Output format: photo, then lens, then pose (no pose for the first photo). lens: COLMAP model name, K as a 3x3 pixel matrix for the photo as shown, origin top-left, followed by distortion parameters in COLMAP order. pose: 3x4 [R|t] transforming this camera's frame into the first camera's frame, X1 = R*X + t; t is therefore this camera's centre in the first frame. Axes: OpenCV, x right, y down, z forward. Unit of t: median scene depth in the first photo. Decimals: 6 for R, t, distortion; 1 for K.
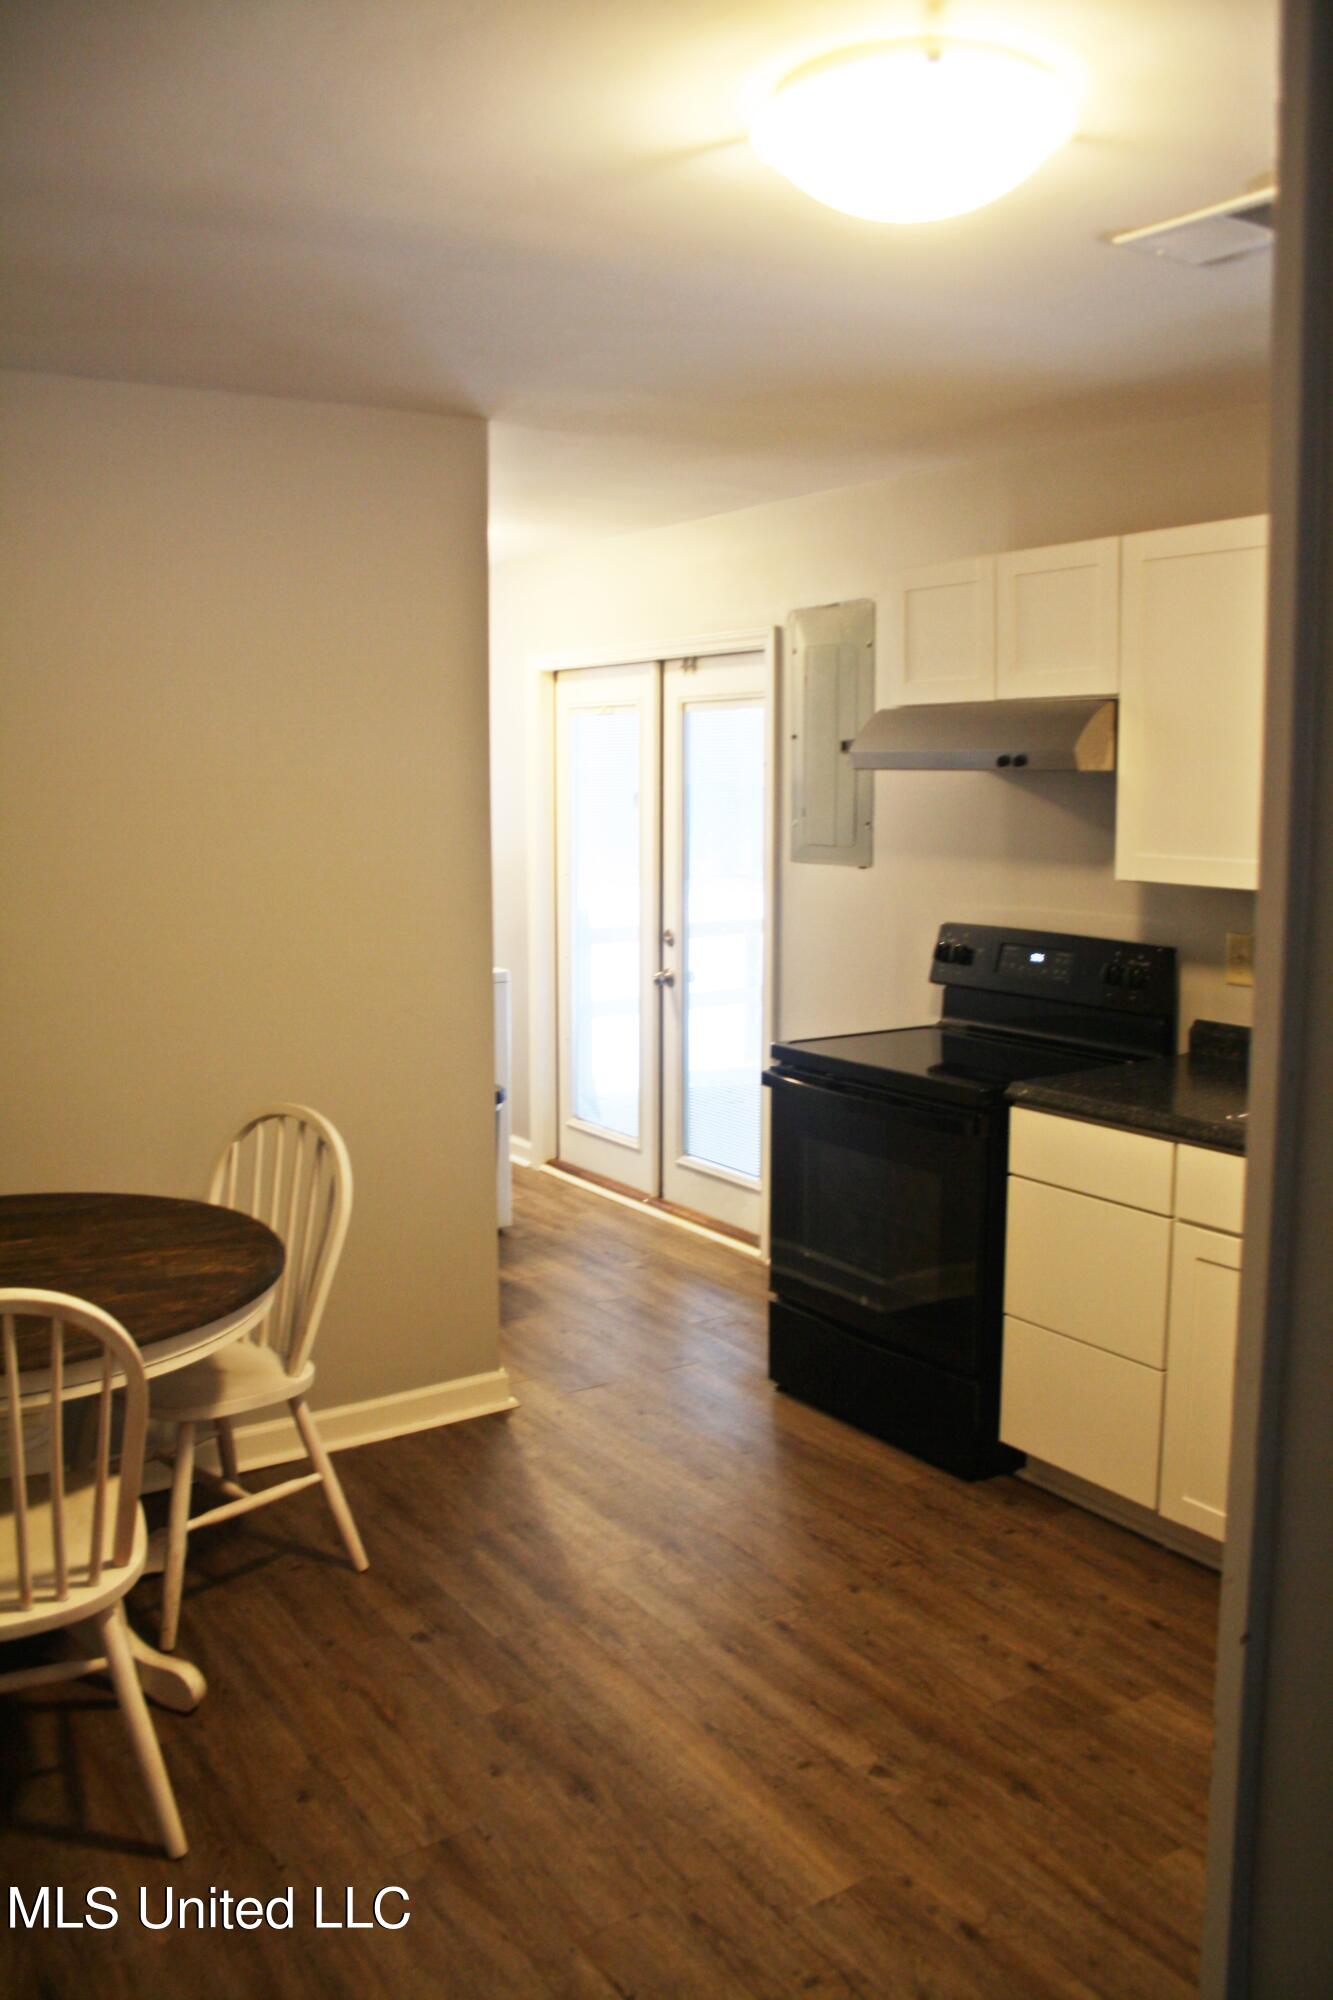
lens RADIAL K [[1687.9, 0, 668.4], [0, 1687.9, 998.3], [0, 0, 1]] dist [0.008986, 0.007579]
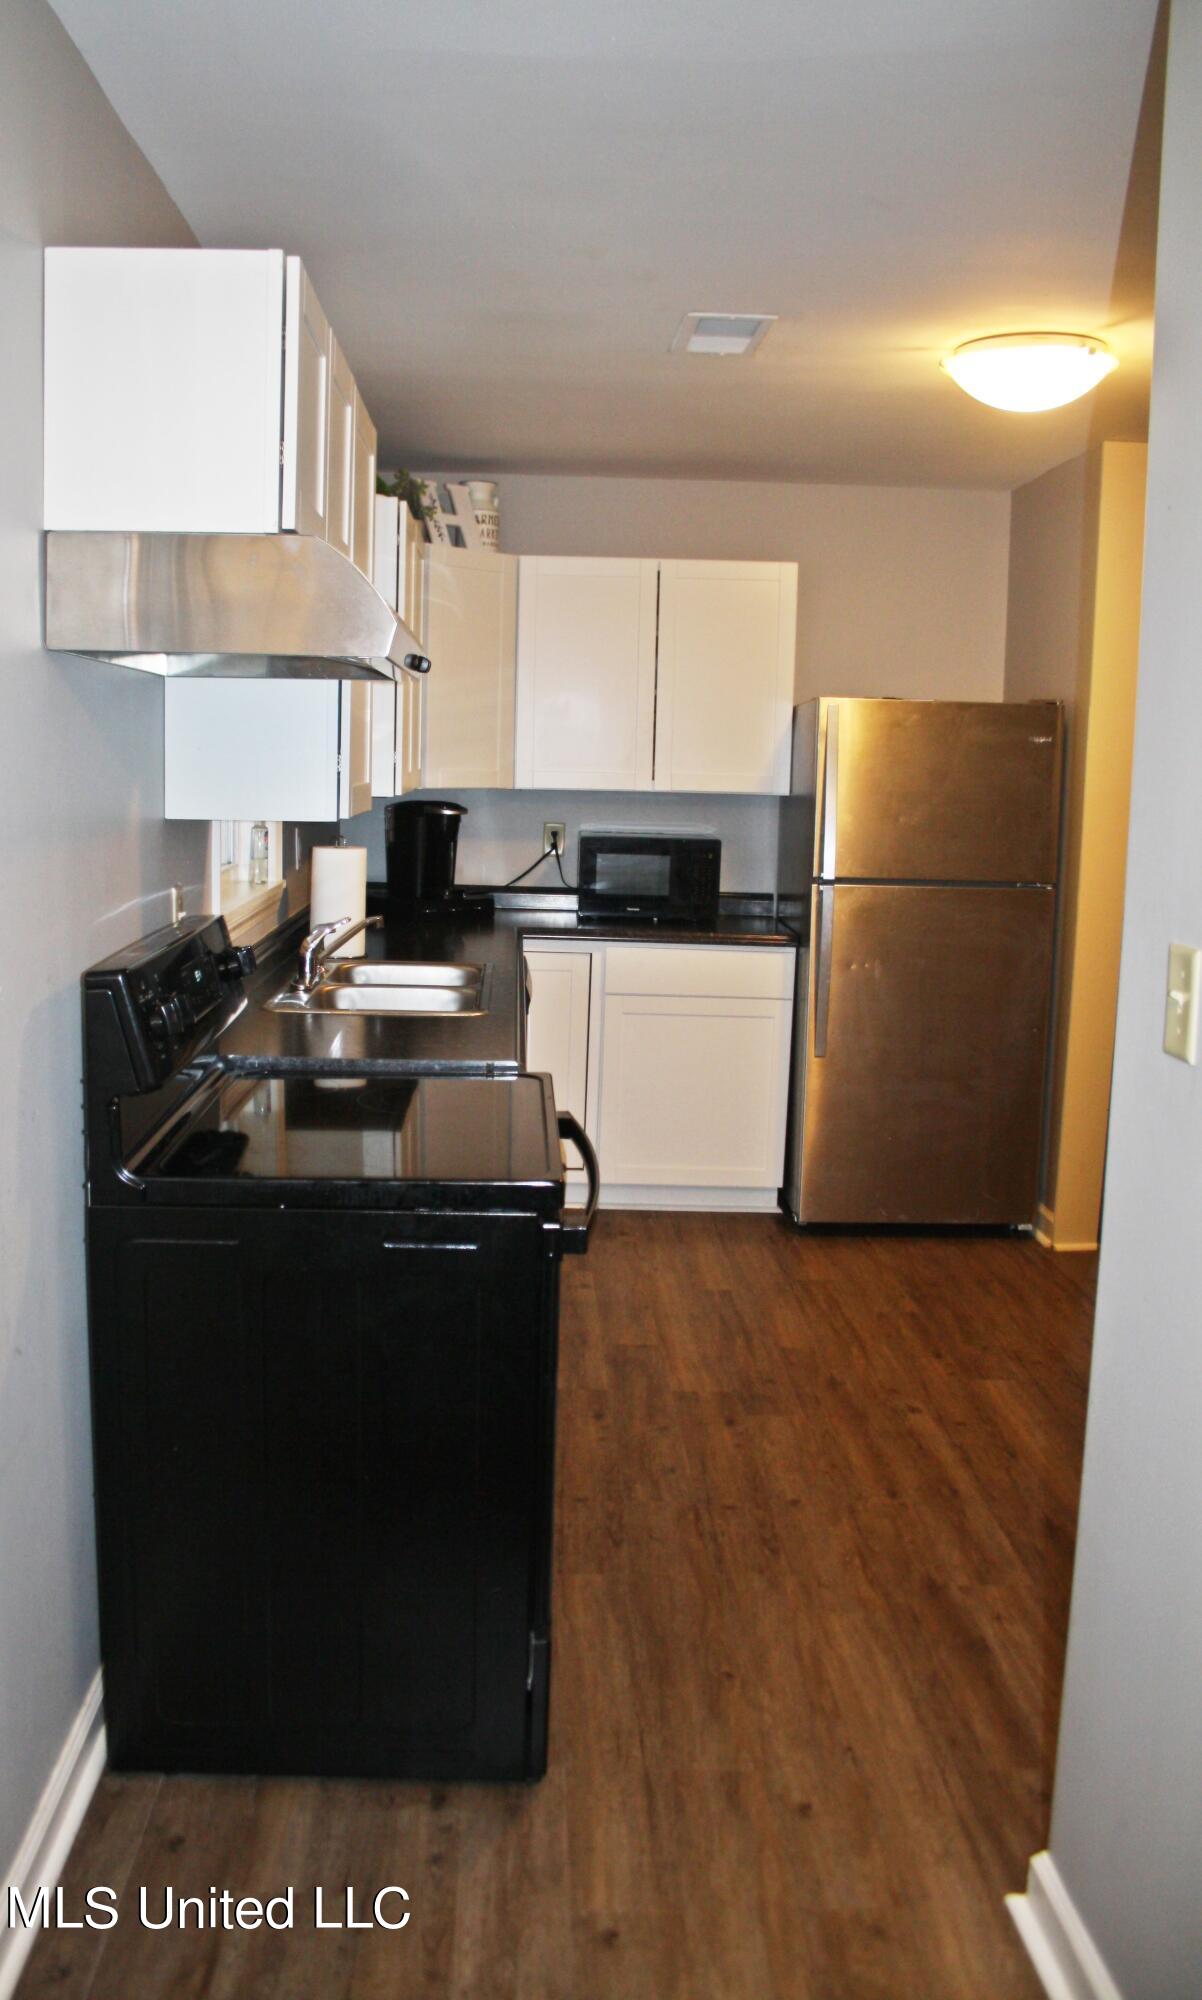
lens RADIAL K [[1757.3, 0, 600.4], [0, 1757.3, 995.9], [0, 0, 1]] dist [-0.015662, -0.004693]
pose [[-0.863279, -0.092689, 0.496143, -0.312369], [0.040368, 0.967165, 0.250924, -0.237017], [-0.503109, 0.236646, -0.831192, 2.037645]]
